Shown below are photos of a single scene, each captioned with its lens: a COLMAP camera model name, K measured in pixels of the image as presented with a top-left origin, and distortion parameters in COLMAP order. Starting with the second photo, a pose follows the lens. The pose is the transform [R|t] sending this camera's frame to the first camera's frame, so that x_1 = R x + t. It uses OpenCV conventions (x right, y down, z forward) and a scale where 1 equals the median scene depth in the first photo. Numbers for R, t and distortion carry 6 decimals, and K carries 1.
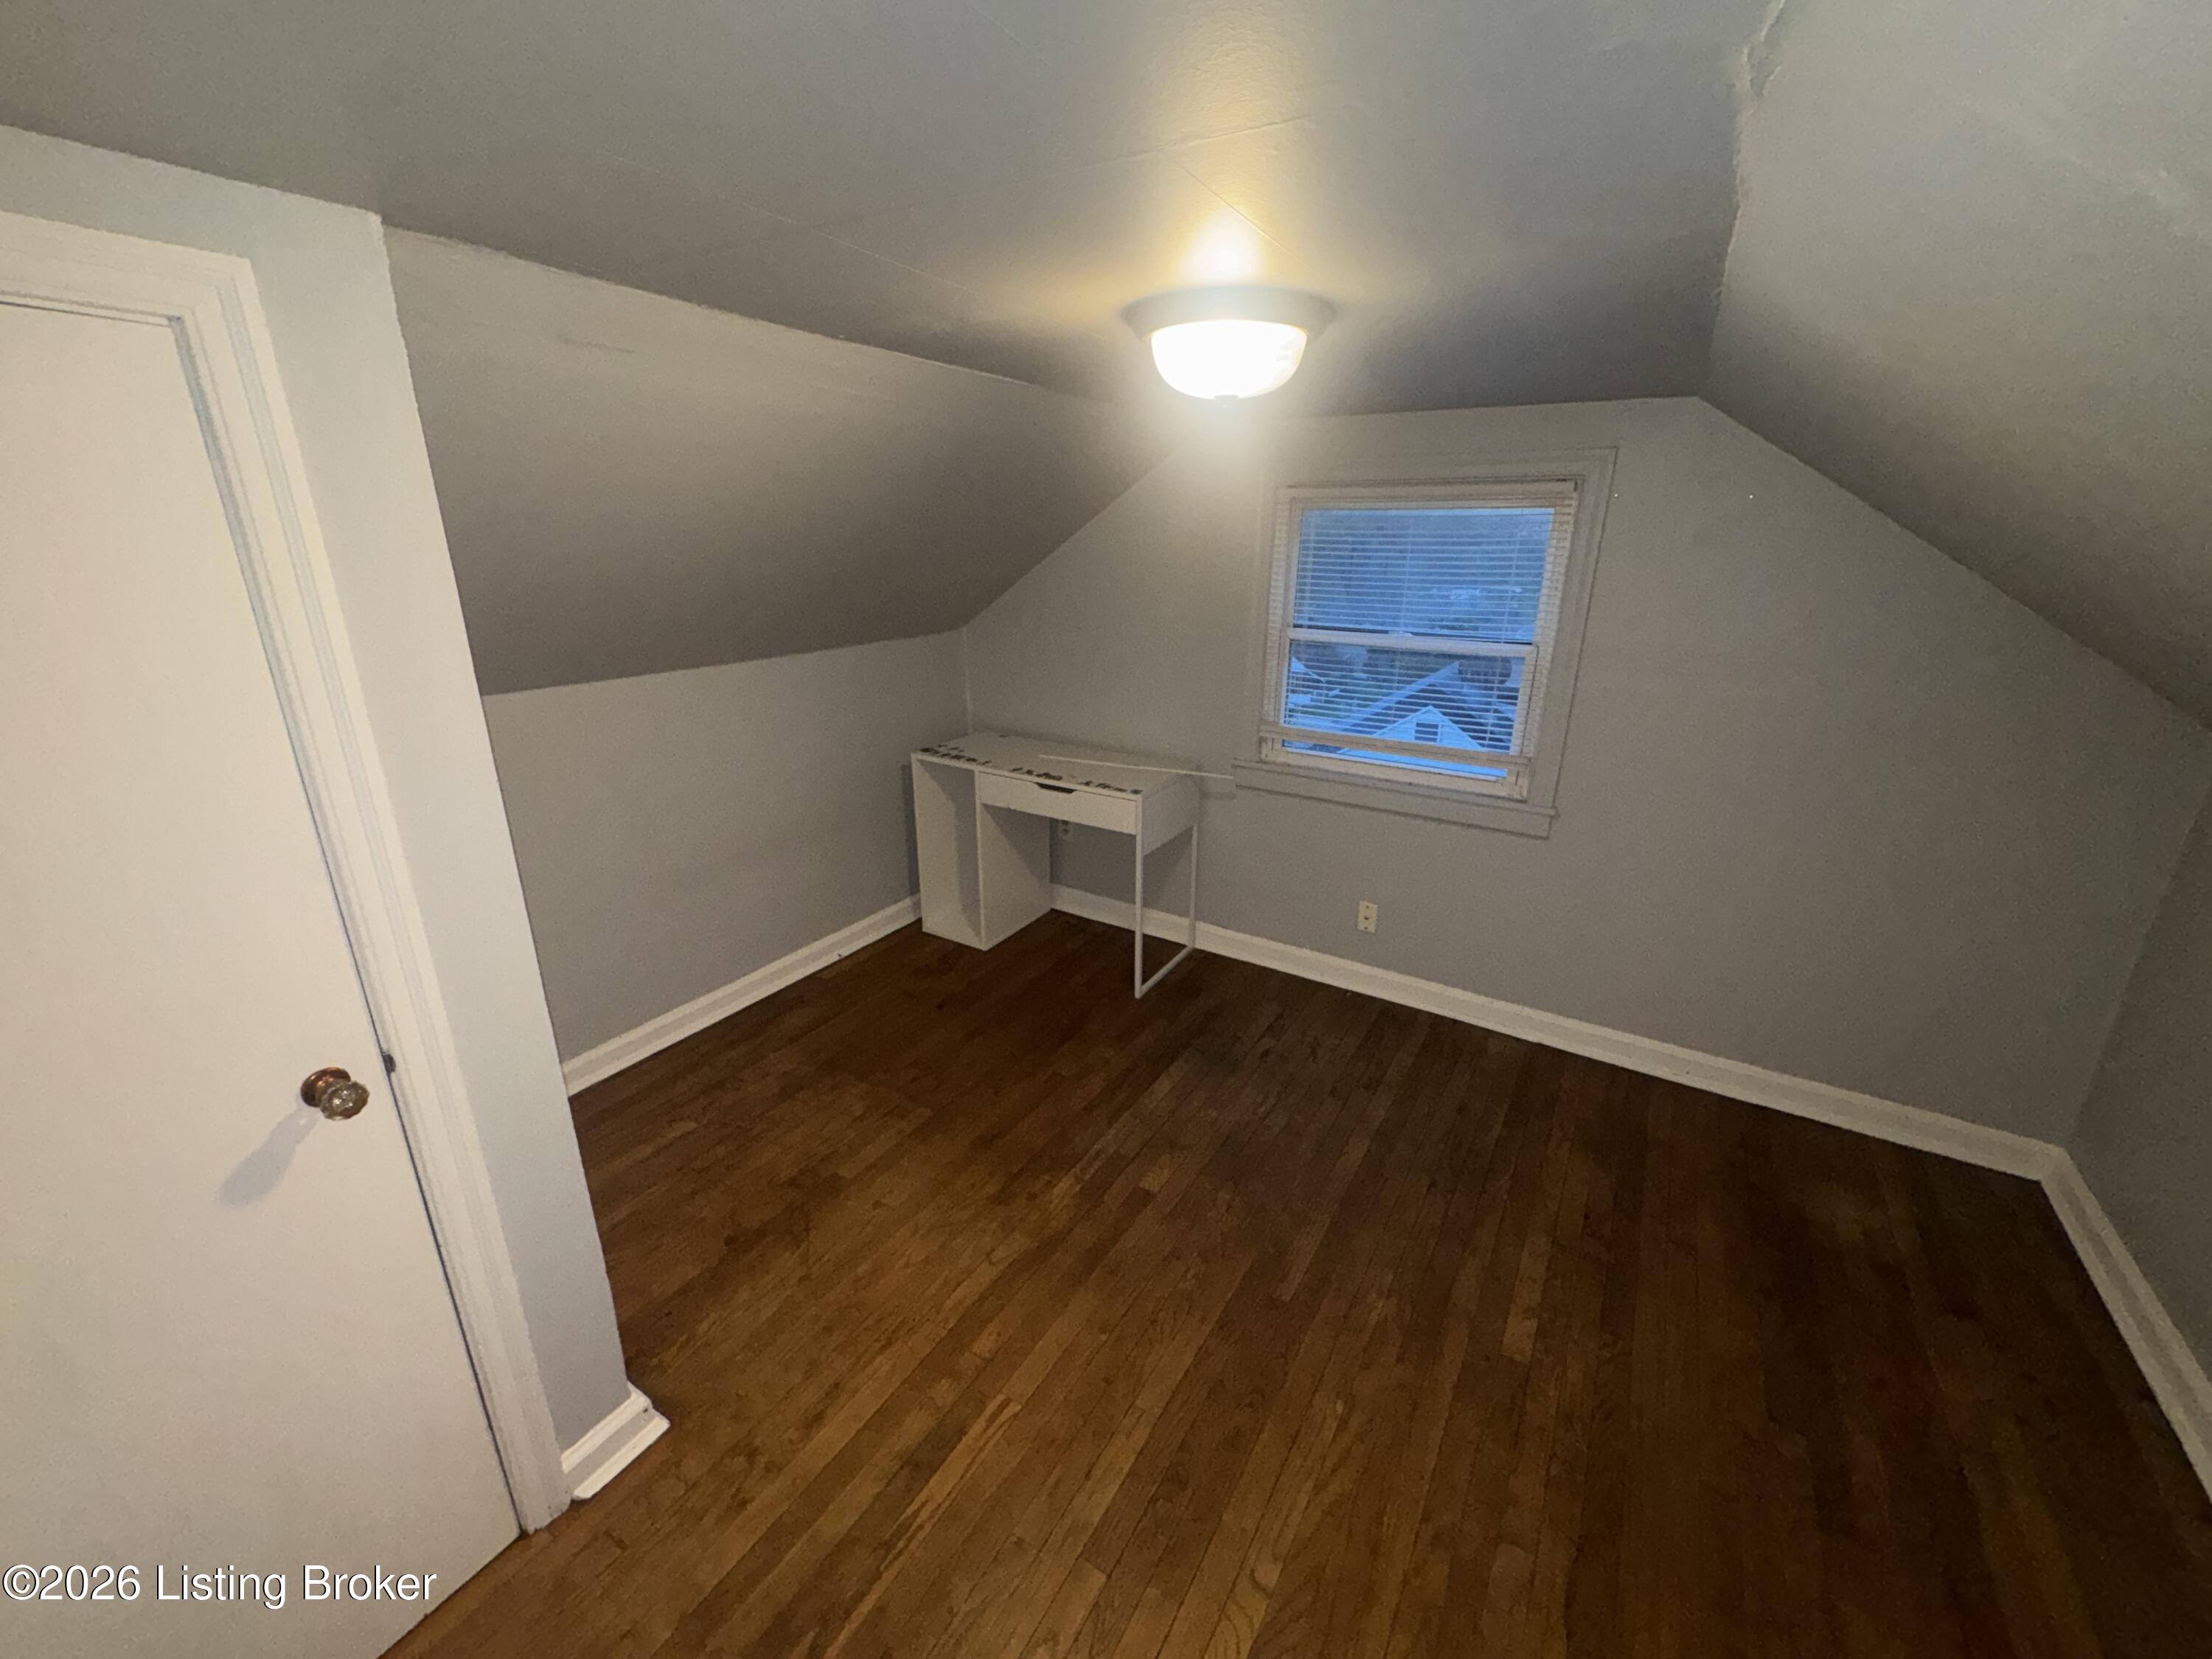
lens RADIAL K [[882.6, 0, 1107.0], [0, 882.6, 824.6], [0, 0, 1]] dist [-0.002795, -0.000053]
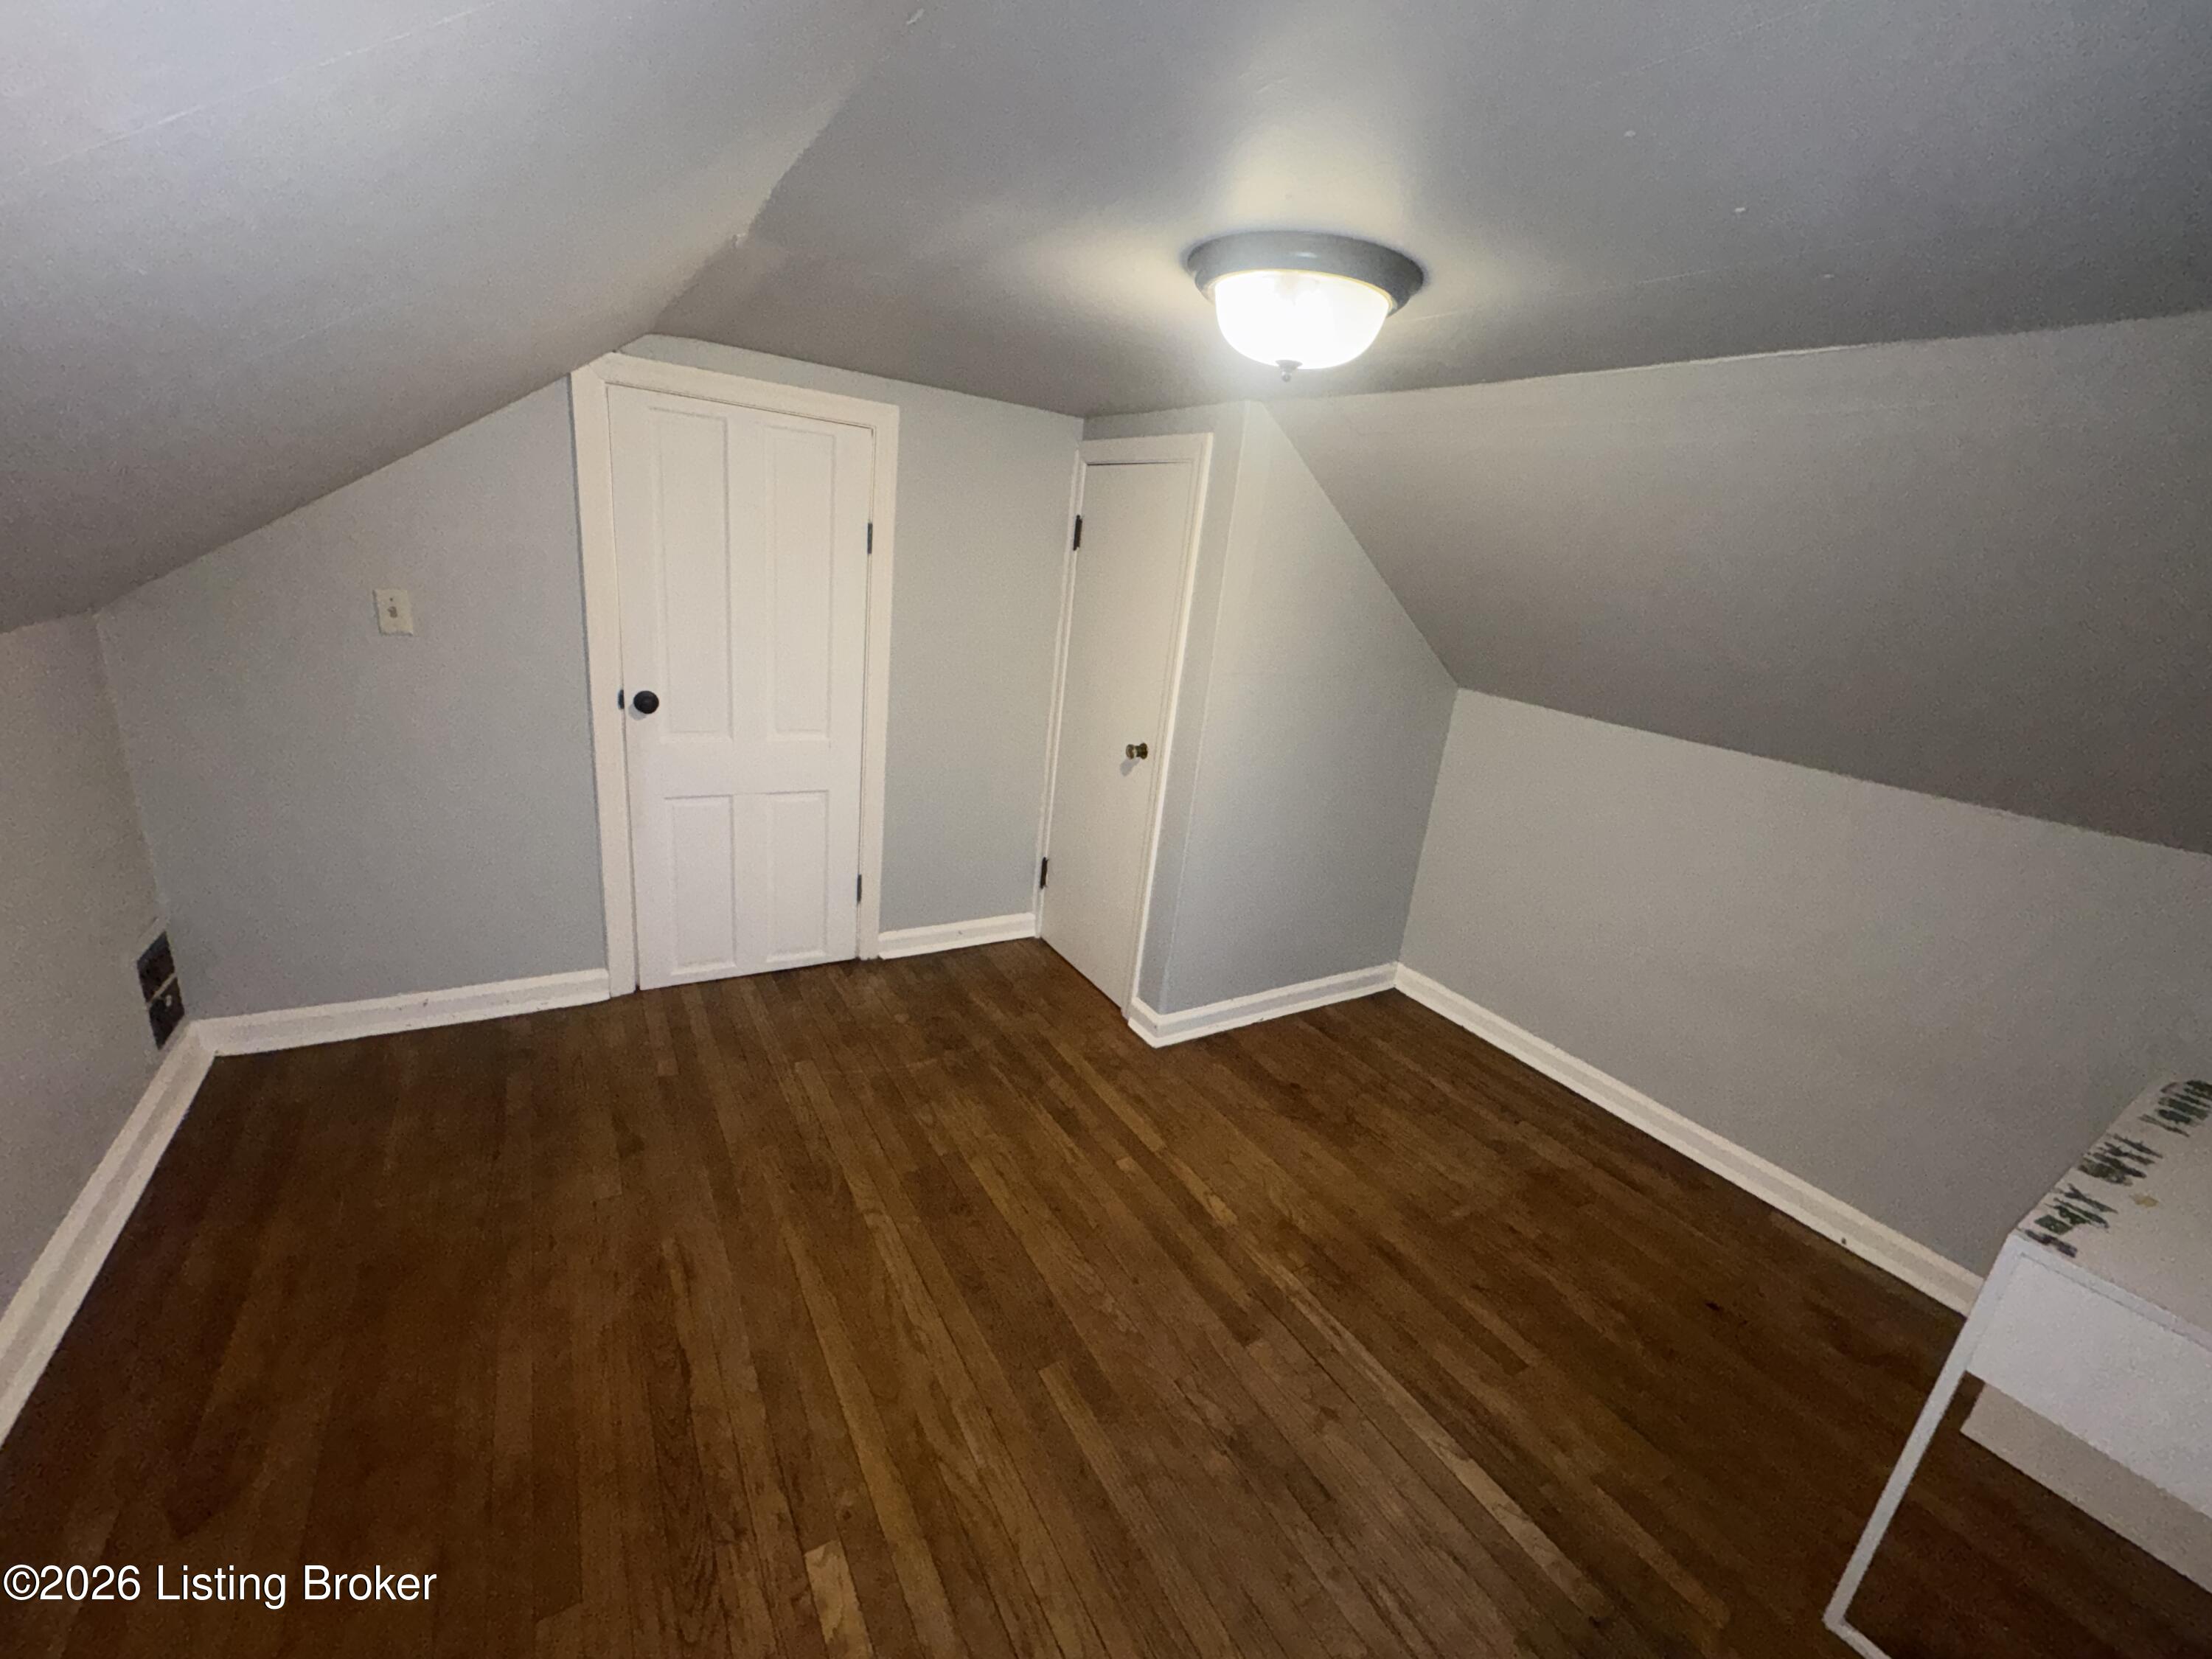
lens RADIAL K [[882.6, 0, 1109.6], [0, 882.6, 829.0], [0, 0, 1]] dist [-0.002795, -0.000053]
pose [[-0.446163, 0.207827, -0.870486, 0.802600], [-0.388990, 0.830946, 0.397762, -0.279319], [0.805993, 0.516077, -0.289895, 0.998696]]
